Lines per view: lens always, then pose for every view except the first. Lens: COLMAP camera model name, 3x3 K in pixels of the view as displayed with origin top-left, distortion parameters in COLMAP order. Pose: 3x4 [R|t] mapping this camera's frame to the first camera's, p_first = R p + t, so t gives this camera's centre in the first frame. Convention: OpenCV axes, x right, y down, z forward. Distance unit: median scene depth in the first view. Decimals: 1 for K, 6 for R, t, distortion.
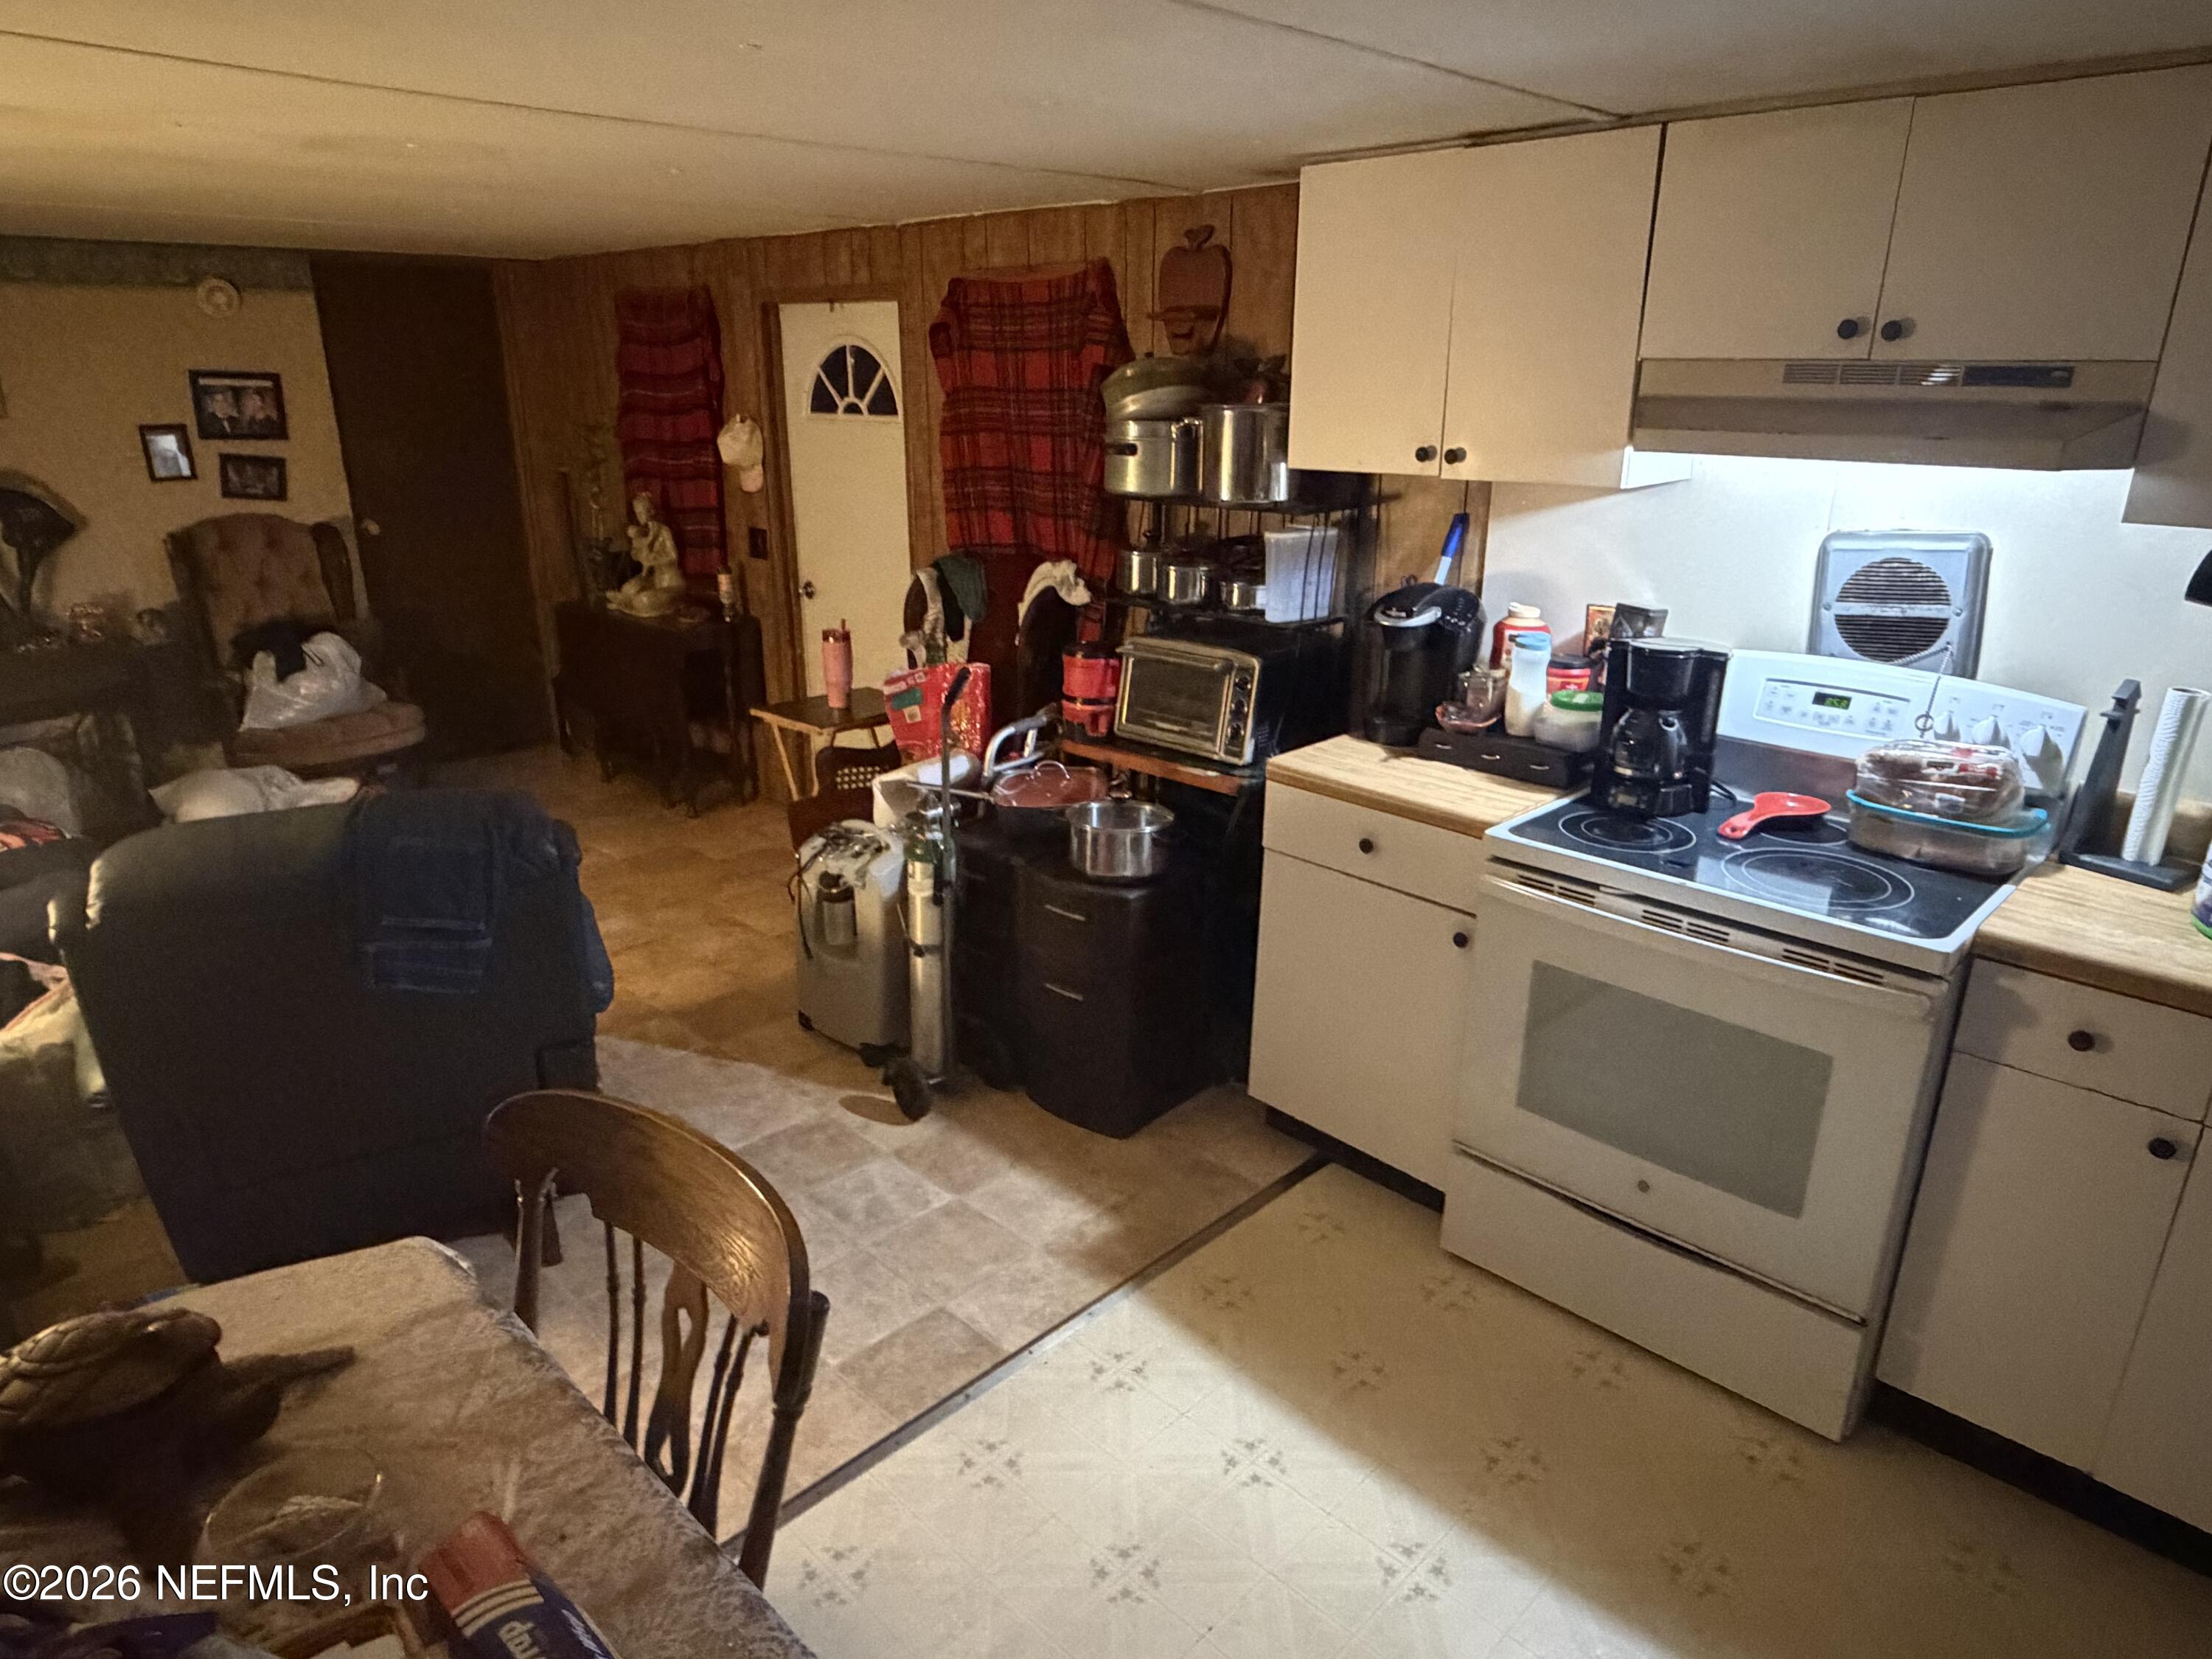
lens RADIAL K [[1360.5, 0, 1100.1], [0, 1360.5, 842.2], [0, 0, 1]] dist [-0.003812, 0.001946]
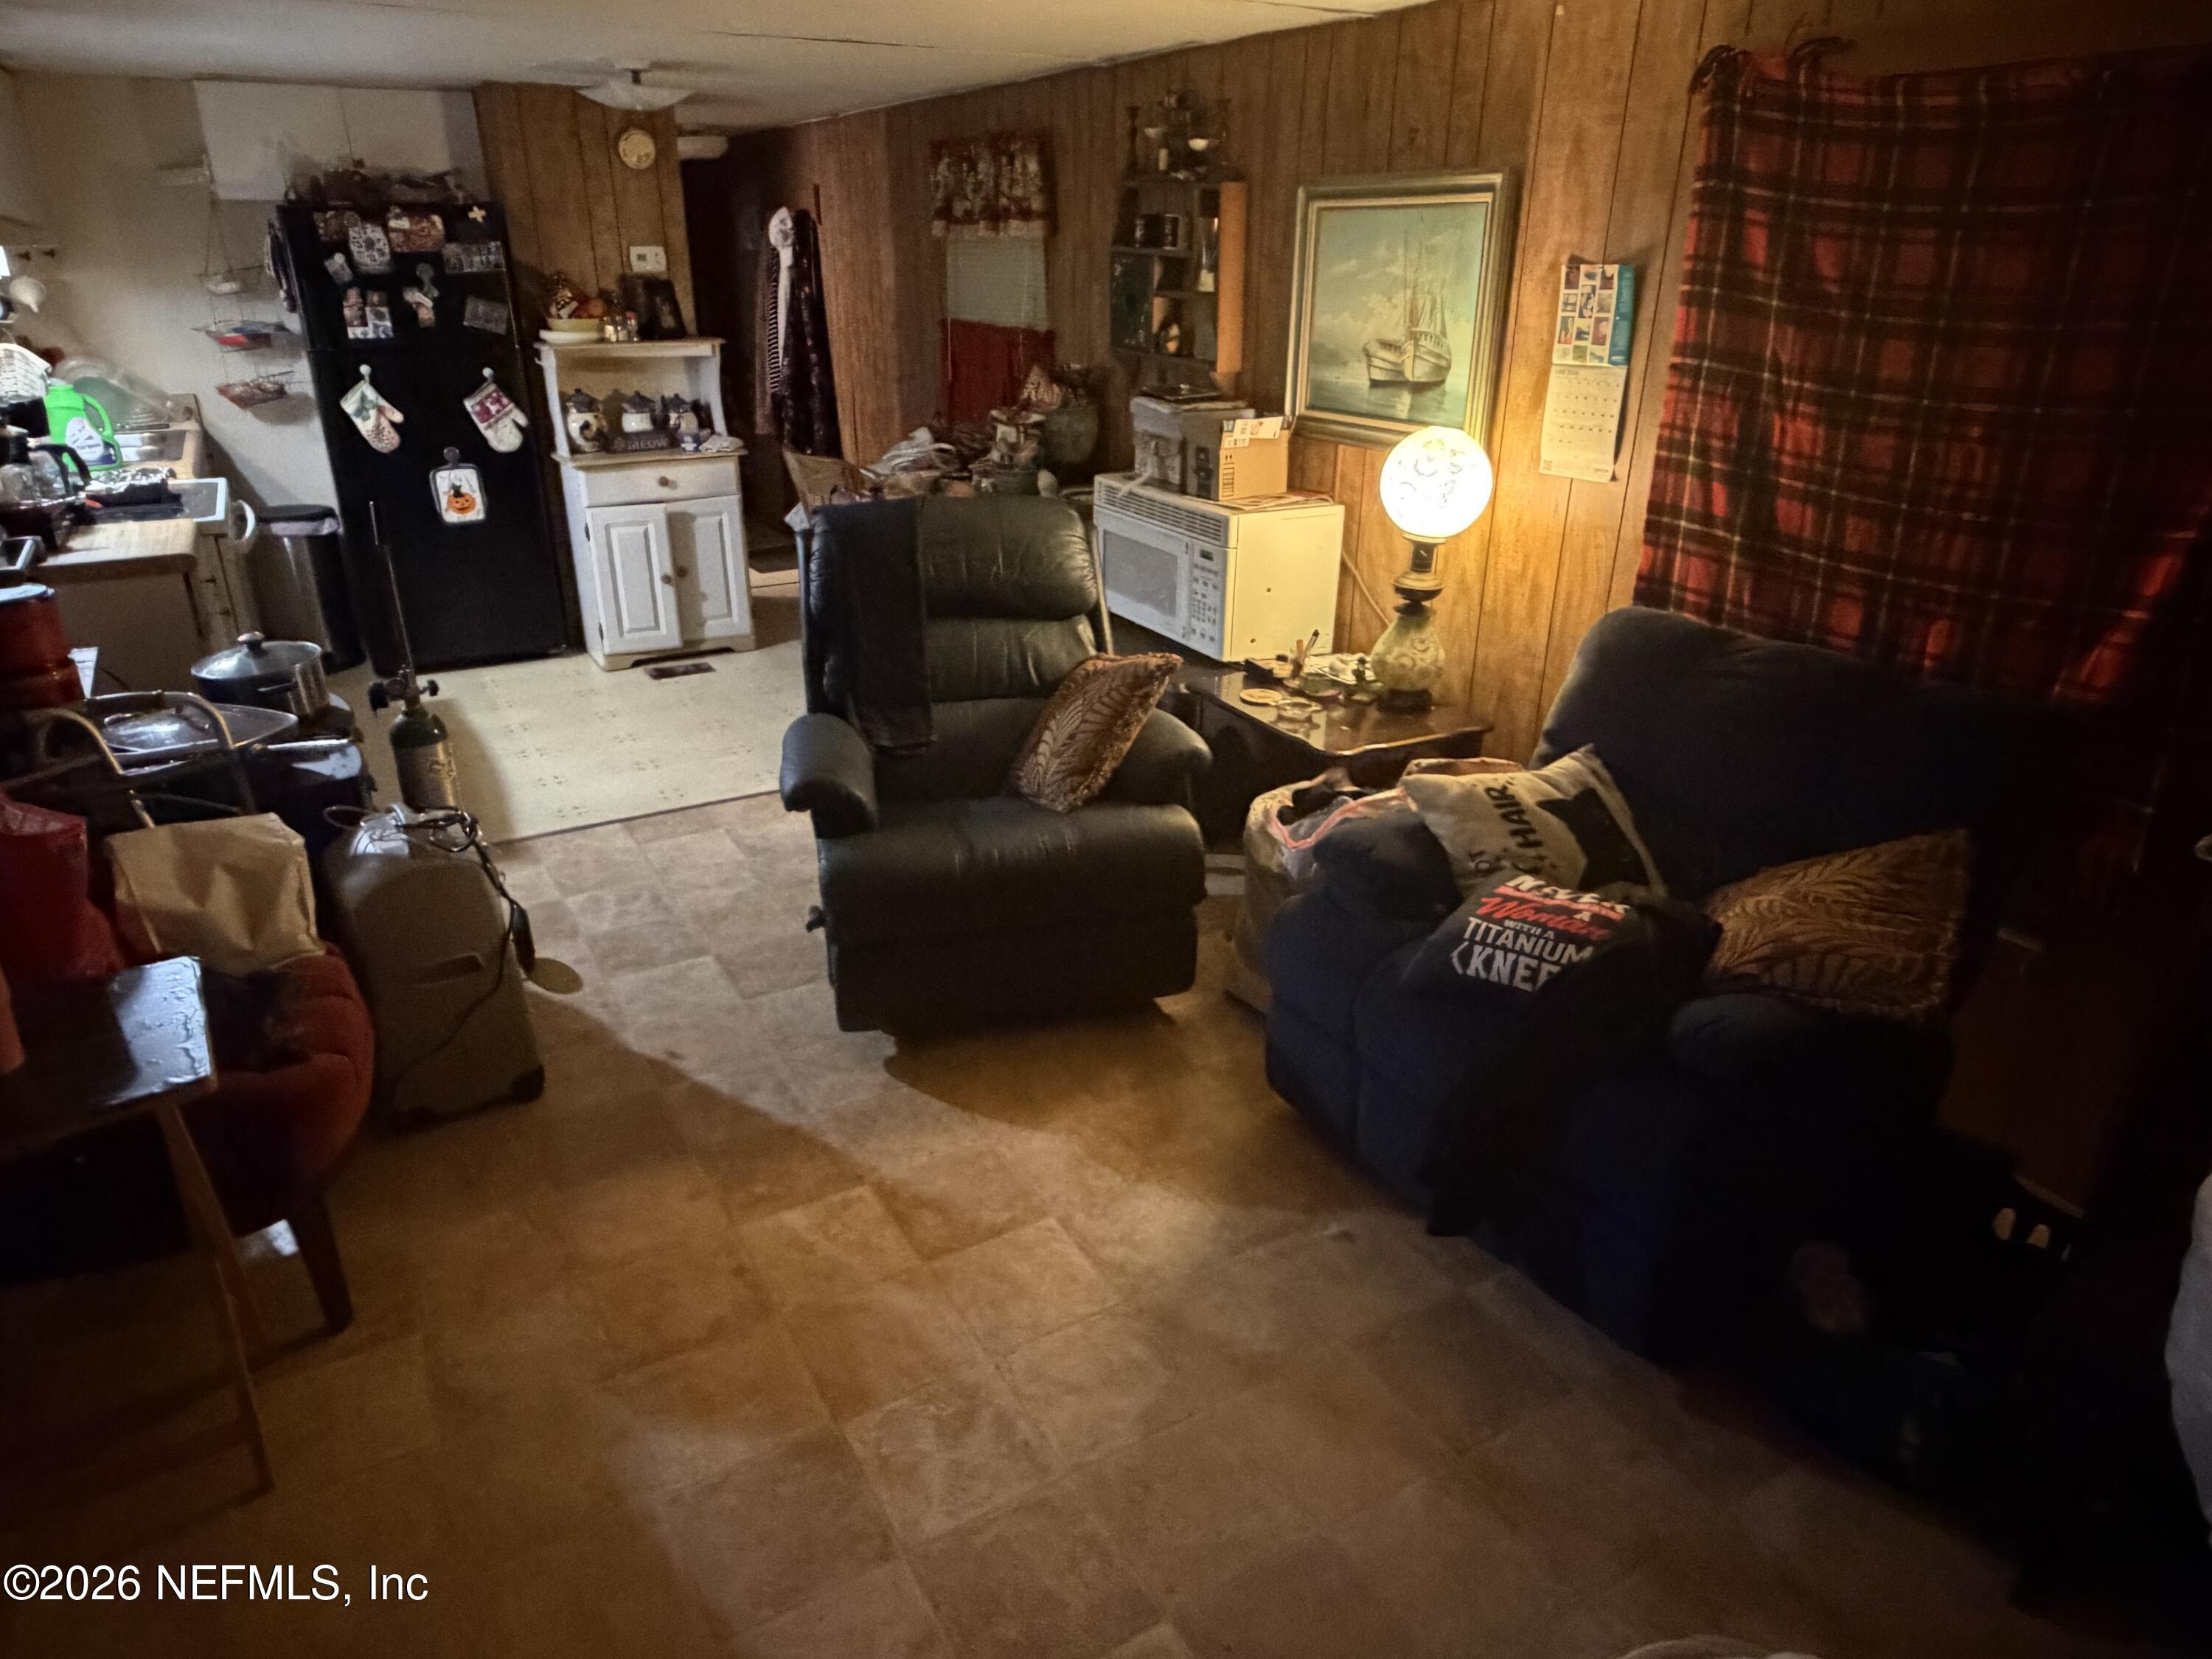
lens RADIAL K [[1360.5, 0, 1103.3], [0, 1360.5, 831.4], [0, 0, 1]] dist [-0.003812, 0.001946]
pose [[-0.967662, -0.113393, 0.225329, -0.860847], [0.068213, 0.742362, 0.666518, -0.574063], [-0.242854, 0.660334, -0.710620, 1.749207]]
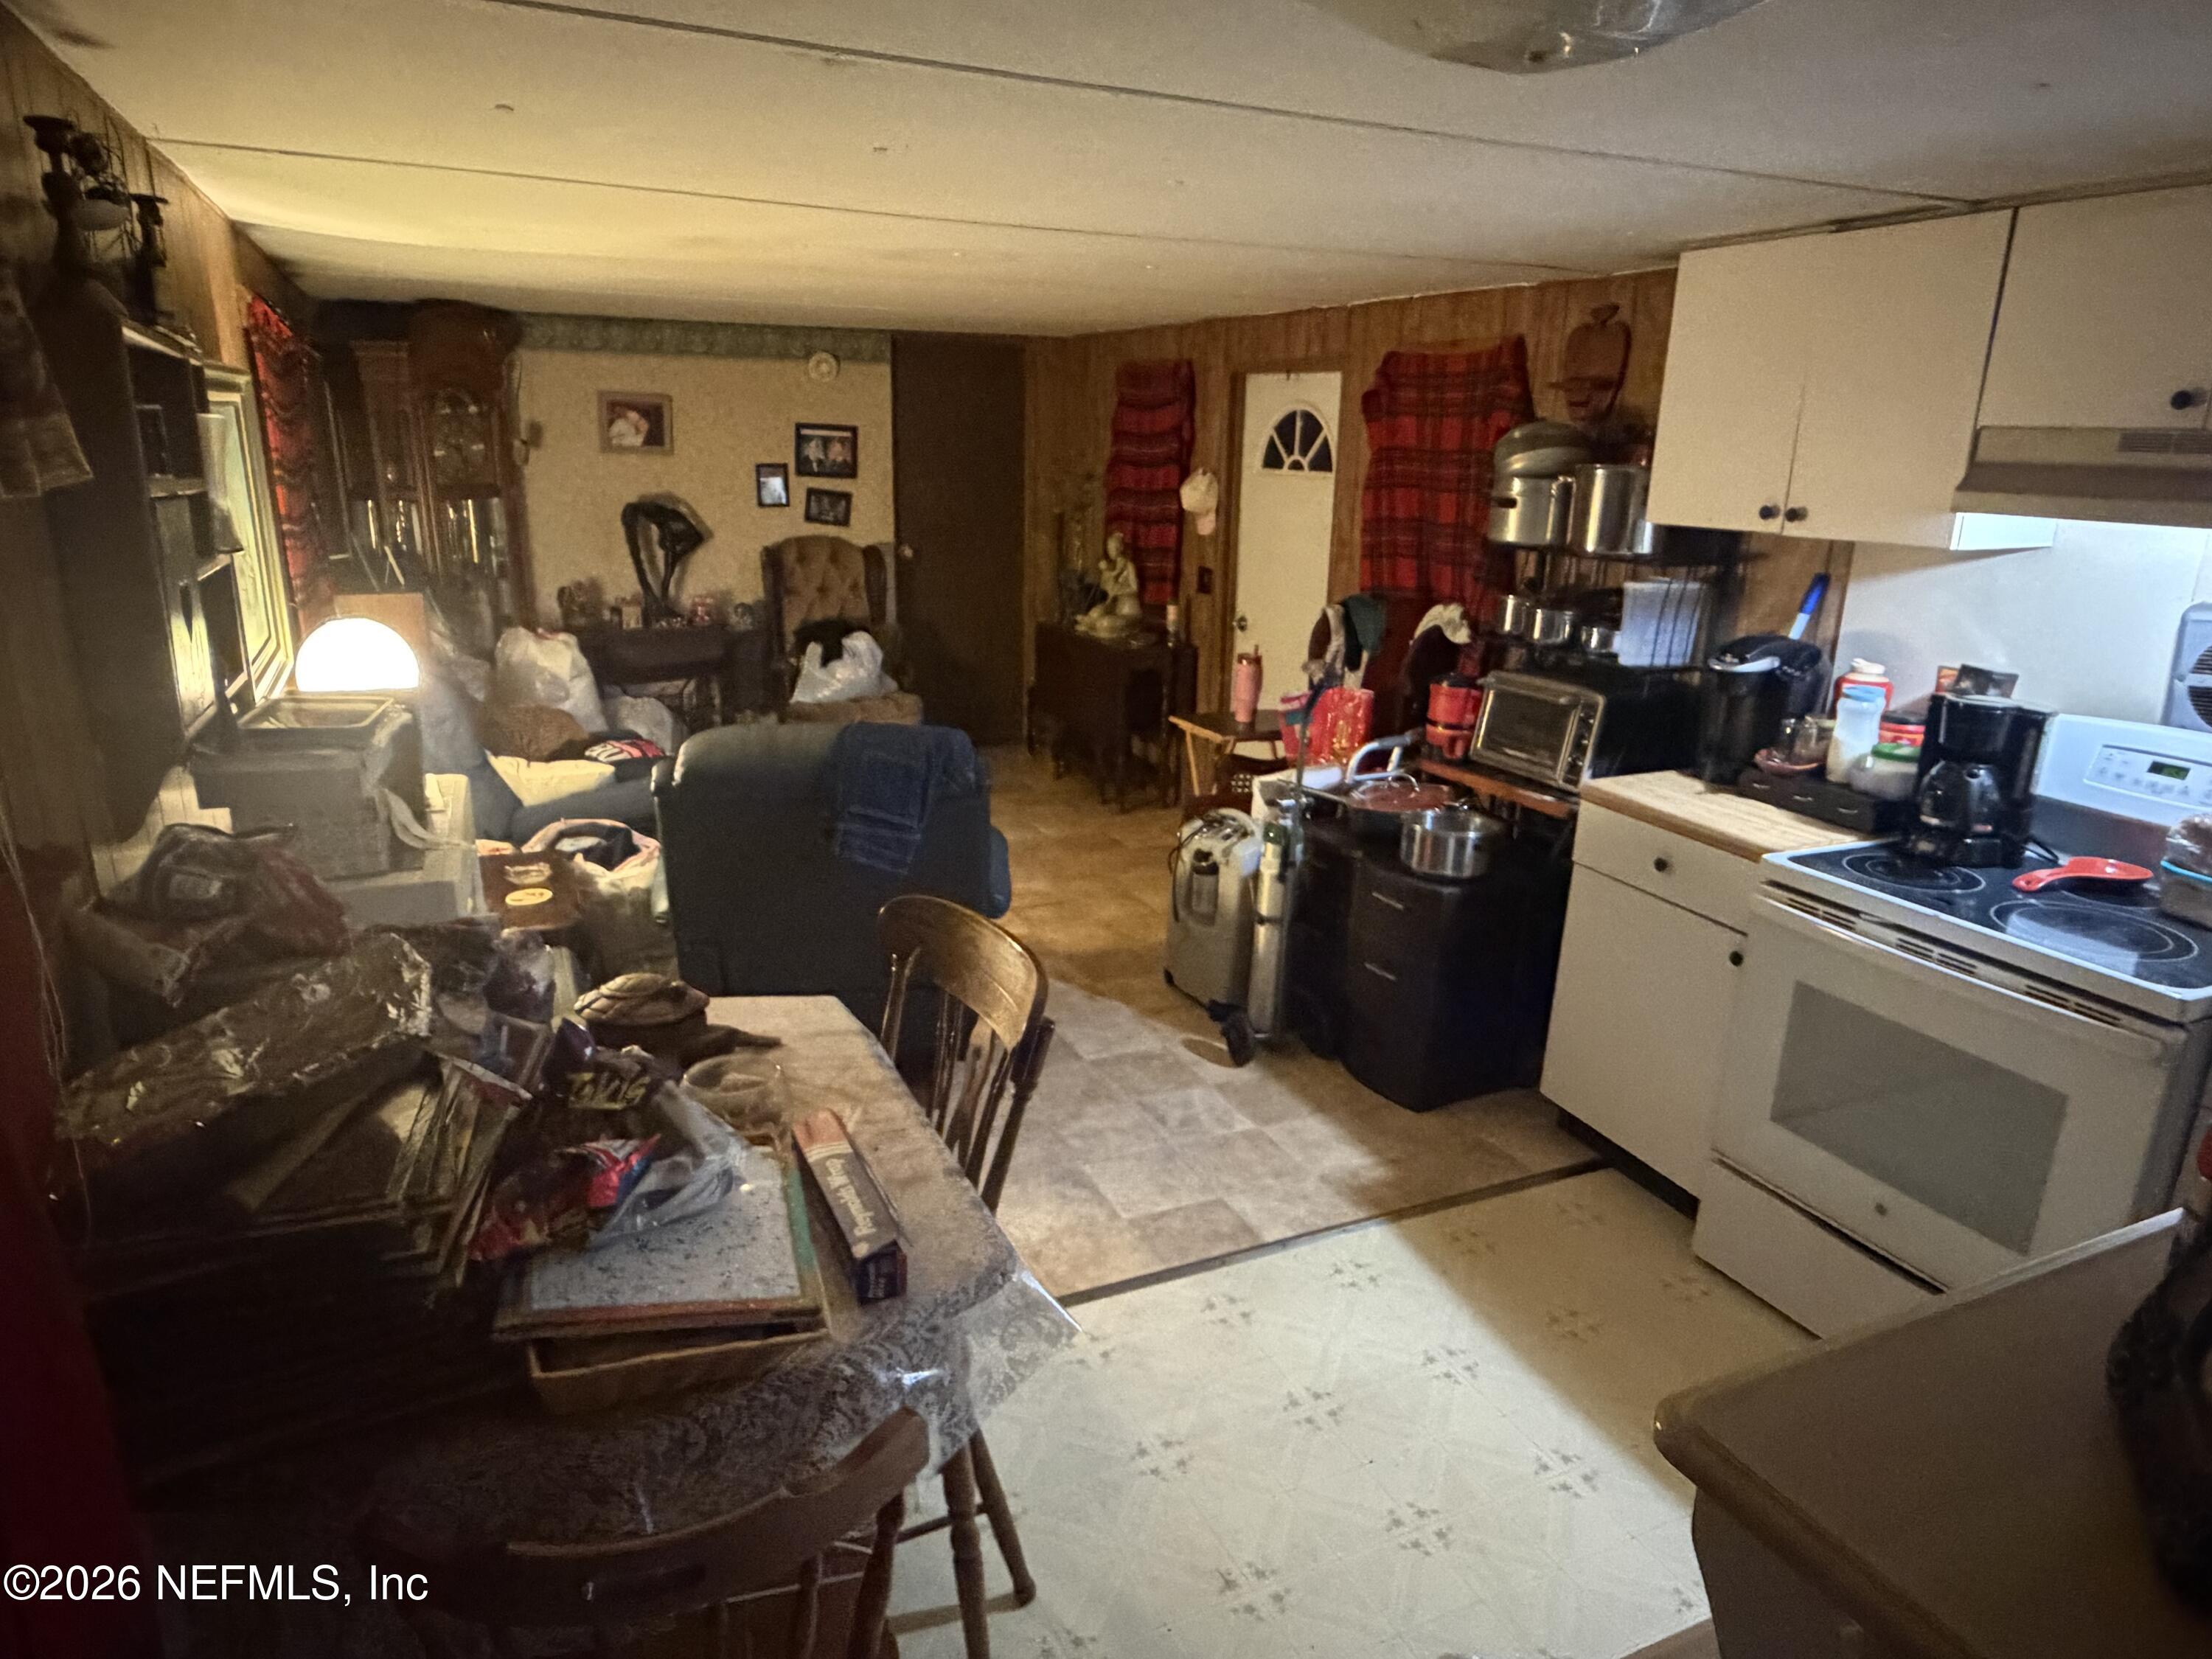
lens RADIAL K [[1360.5, 0, 1093.2], [0, 1360.5, 842.7], [0, 0, 1]] dist [-0.003812, 0.001946]
pose [[0.934372, 0.119975, -0.335493, 0.127255], [-0.135688, 0.990468, -0.023700, 0.068531], [0.329452, 0.067667, 0.941744, -0.163953]]
